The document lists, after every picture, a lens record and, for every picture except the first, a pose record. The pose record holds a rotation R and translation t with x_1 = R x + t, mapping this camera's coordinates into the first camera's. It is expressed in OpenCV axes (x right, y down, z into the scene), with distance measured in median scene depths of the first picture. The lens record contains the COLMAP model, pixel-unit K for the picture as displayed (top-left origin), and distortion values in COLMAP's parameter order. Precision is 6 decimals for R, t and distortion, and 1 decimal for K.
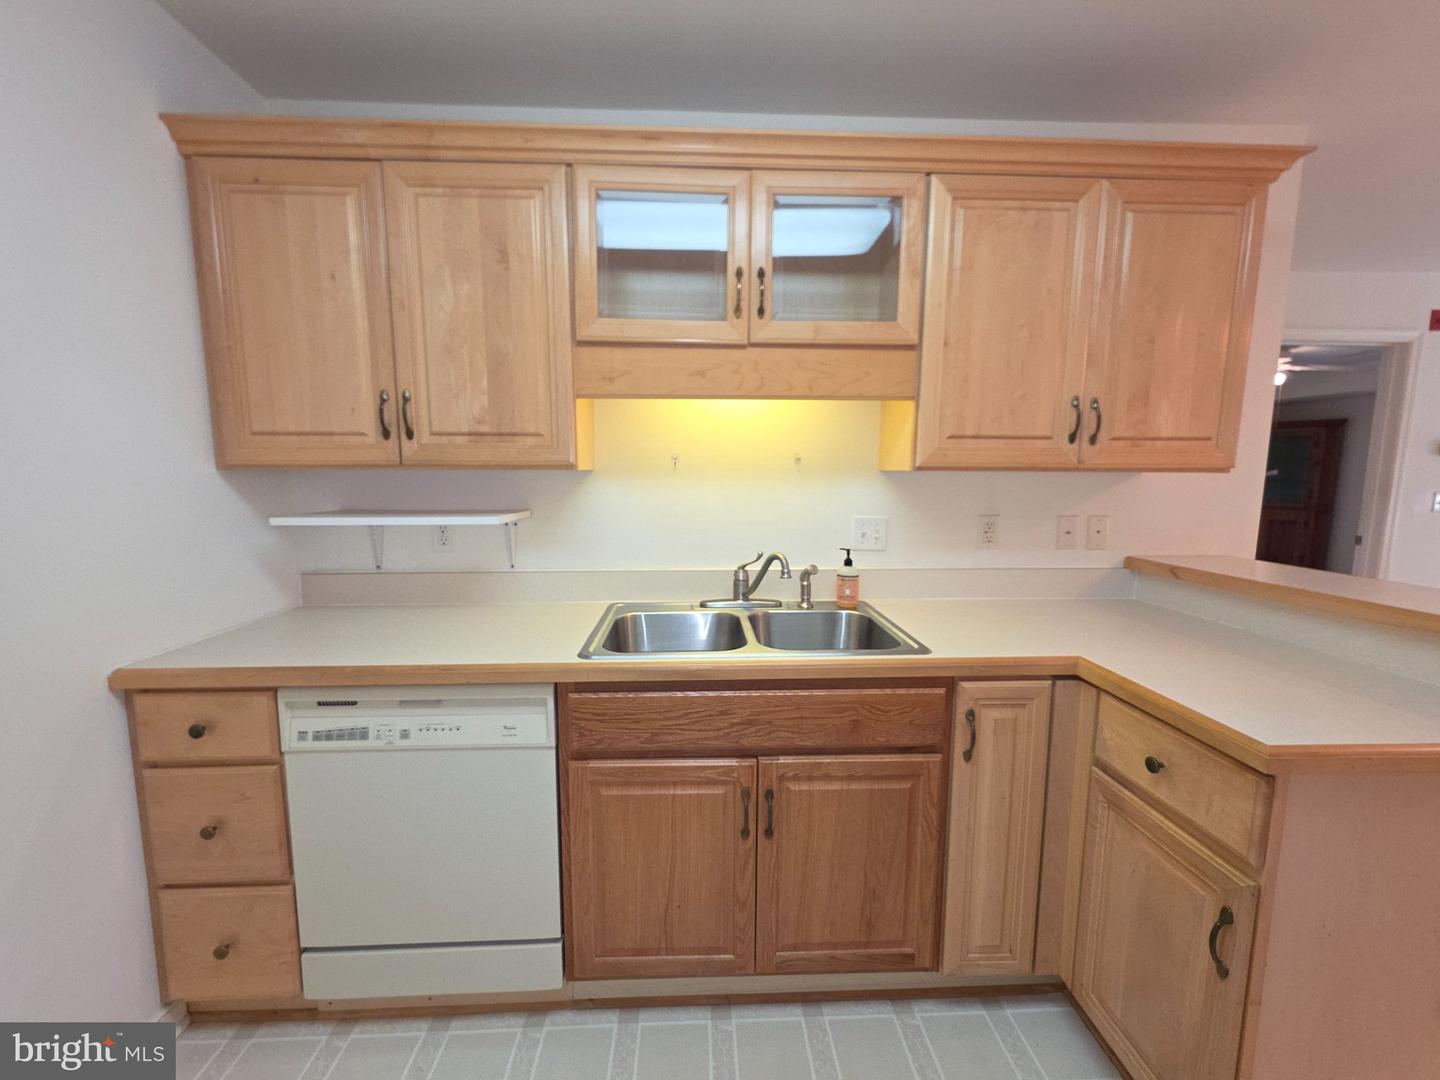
lens RADIAL K [[576.7, 0, 720.0], [0, 576.7, 540.0], [0, 0, 1]] dist [-0.001892, 0.000516]
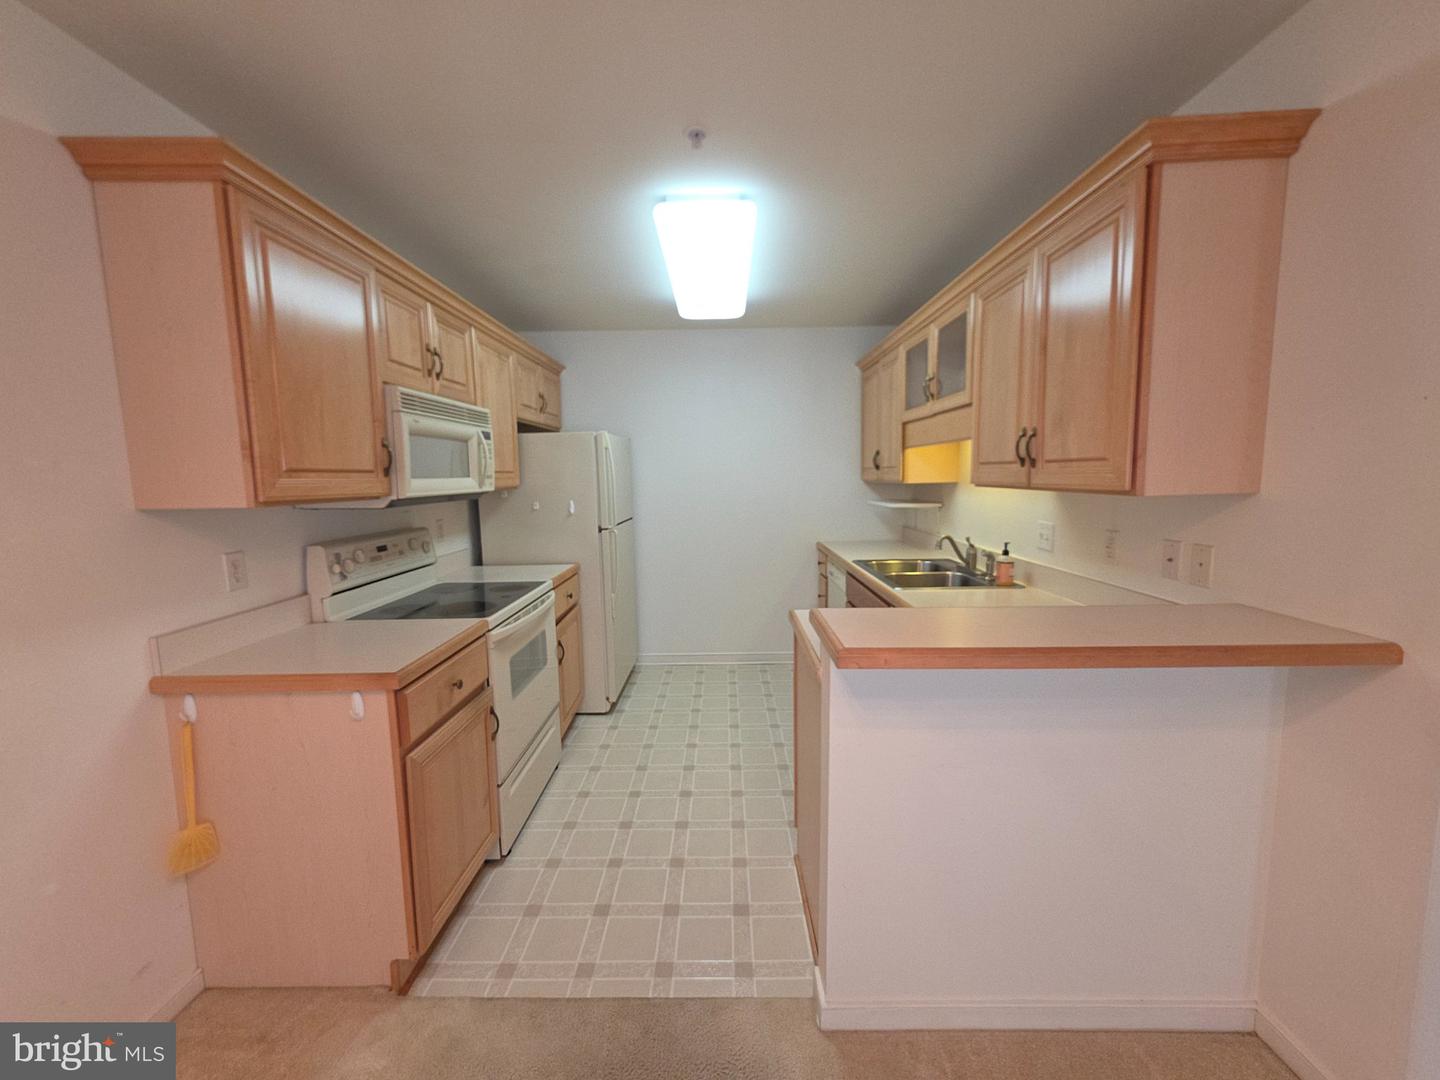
lens RADIAL K [[576.7, 0, 720.0], [0, 576.7, 540.0], [0, 0, 1]] dist [-0.001892, 0.000516]
pose [[-0.051266, 0.110039, -0.992604, 2.212139], [-0.101643, 0.988175, 0.114797, -0.107803], [0.993499, 0.106776, -0.039475, 0.519873]]
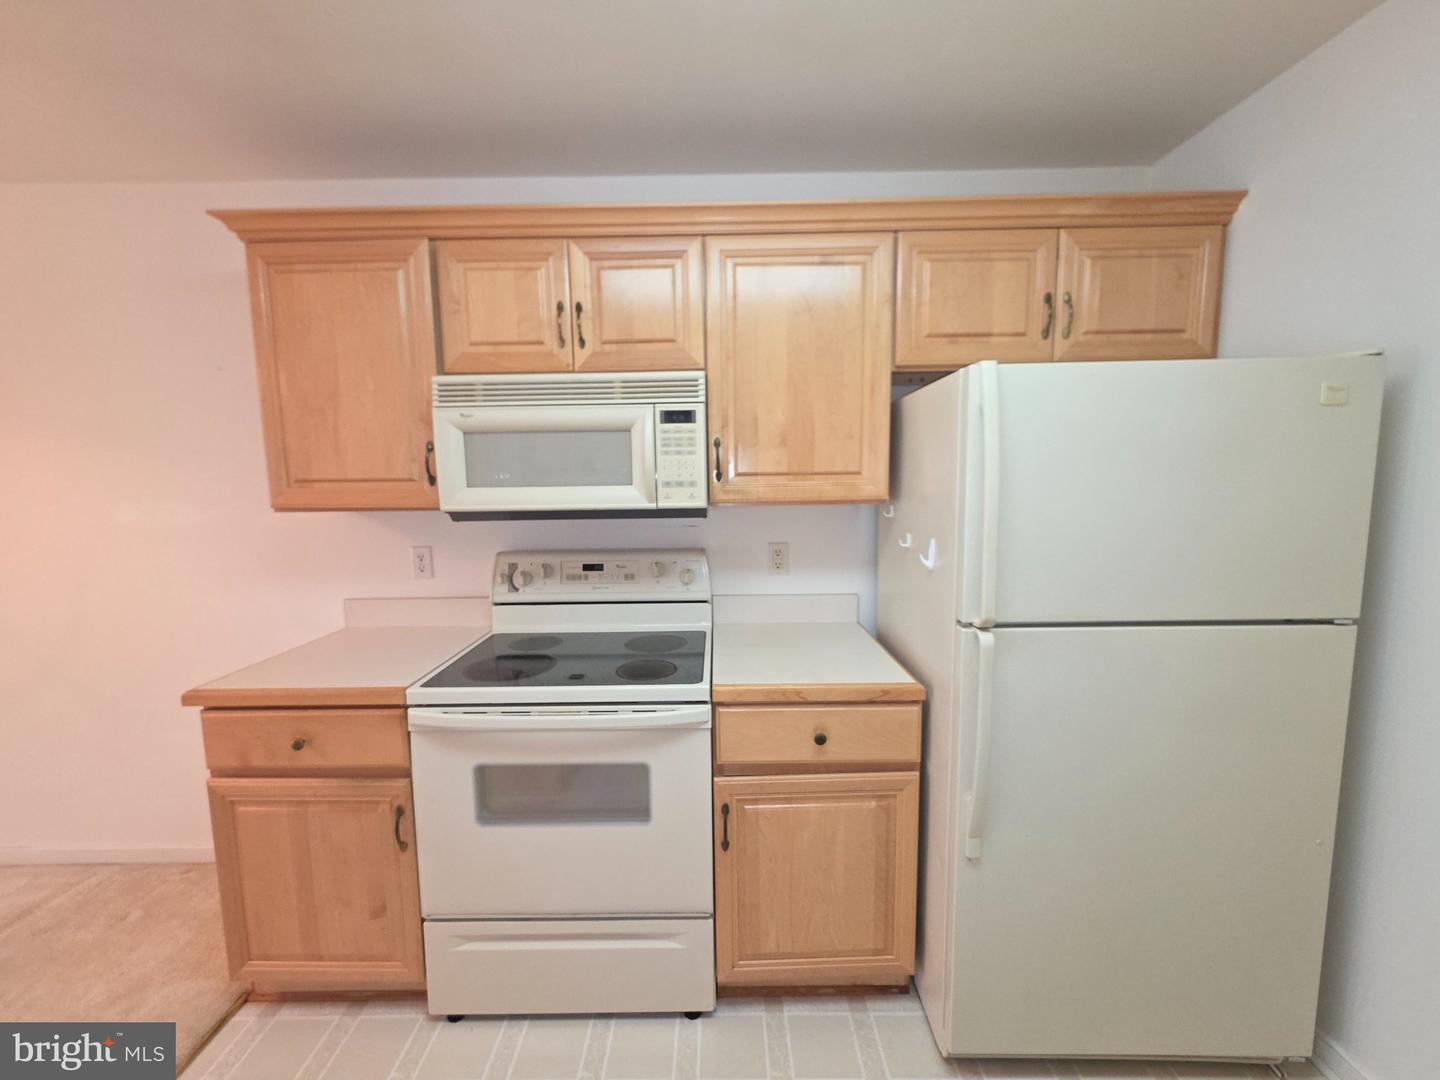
lens RADIAL K [[576.7, 0, 720.0], [0, 576.7, 540.0], [0, 0, 1]] dist [-0.001892, 0.000516]
pose [[-0.998728, 0.004250, 0.050238, 0.103829], [0.015559, 0.973787, 0.226930, -0.173933], [-0.047957, 0.227423, -0.972615, 0.835148]]
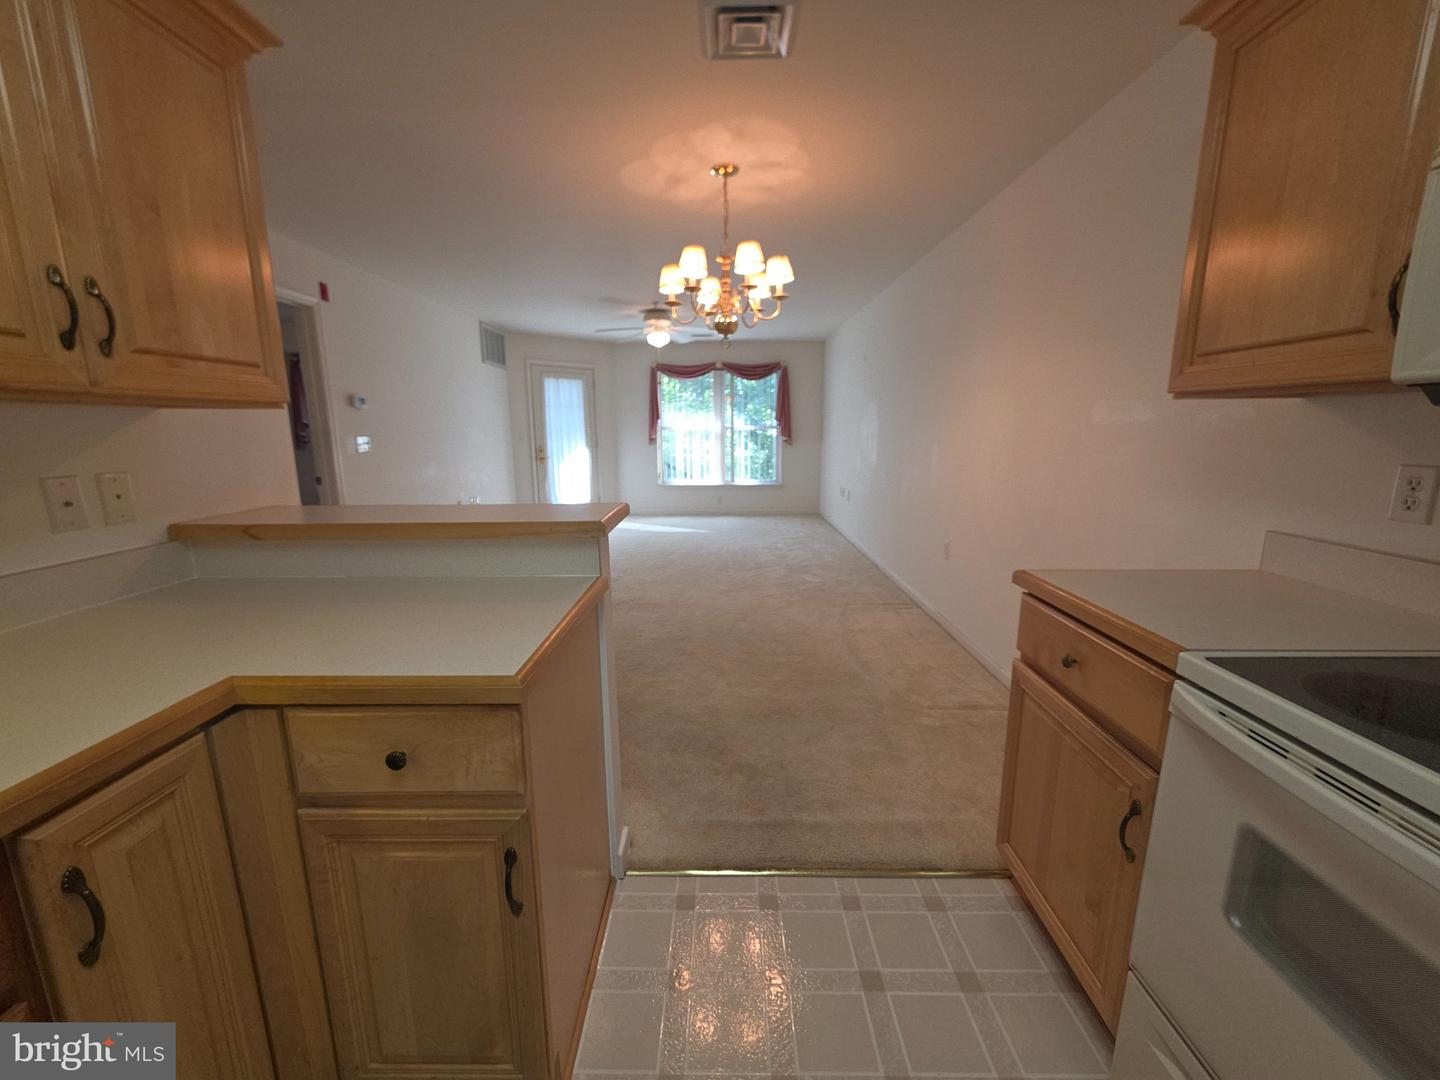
lens RADIAL K [[576.7, 0, 720.0], [0, 576.7, 540.0], [0, 0, 1]] dist [-0.001892, 0.000516]
pose [[0.059910, -0.197652, 0.978440, 0.039133], [0.124475, 0.974029, 0.189139, -0.006659], [-0.990412, 0.110460, 0.082957, 0.367811]]
